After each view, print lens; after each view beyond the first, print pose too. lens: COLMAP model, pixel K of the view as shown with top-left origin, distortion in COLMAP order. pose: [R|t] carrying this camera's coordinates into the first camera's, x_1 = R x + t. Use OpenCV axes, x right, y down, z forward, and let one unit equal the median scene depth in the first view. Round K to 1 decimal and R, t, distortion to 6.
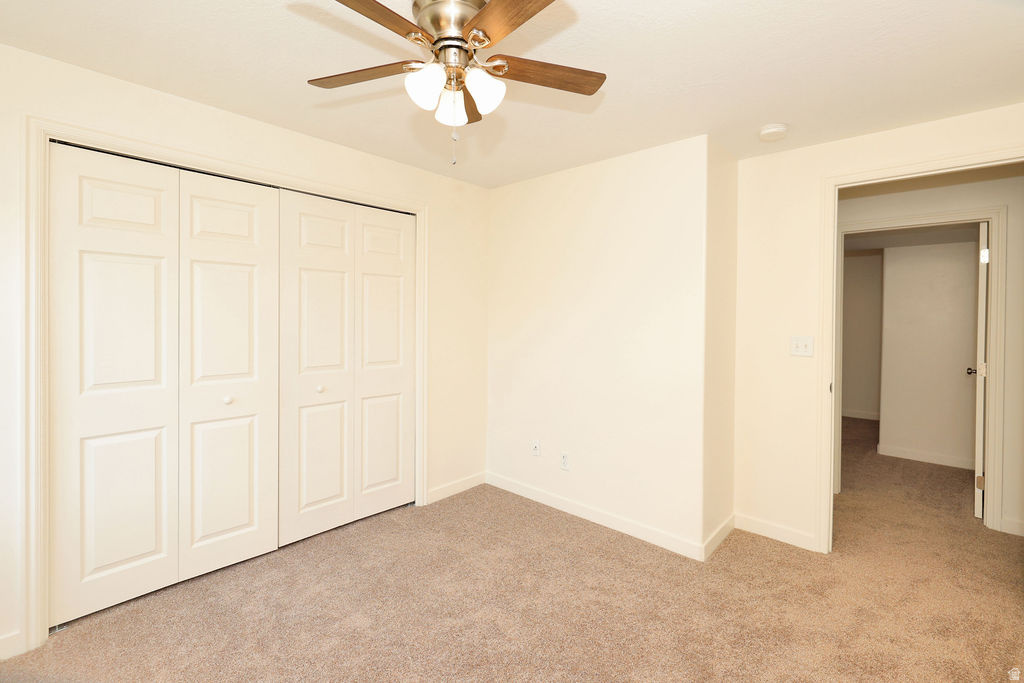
lens RADIAL K [[475.9, 0, 514.3], [0, 475.9, 326.4], [0, 0, 1]] dist [-0.031440, 0.000099]
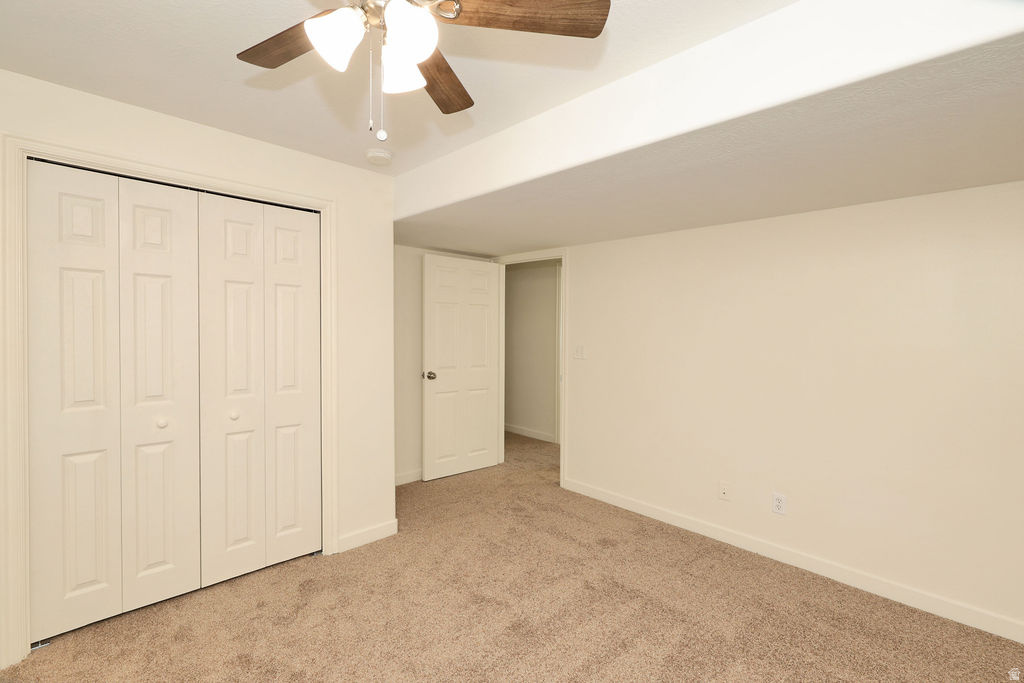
lens RADIAL K [[434.2, 0, 530.2], [0, 434.2, 341.2], [0, 0, 1]] dist [-0.029059, -0.000598]
pose [[0.998016, -0.000309, -0.062966, 0.122771], [0.000135, 0.999996, -0.002776, -0.002258], [0.062967, 0.002762, 0.998012, 0.149850]]
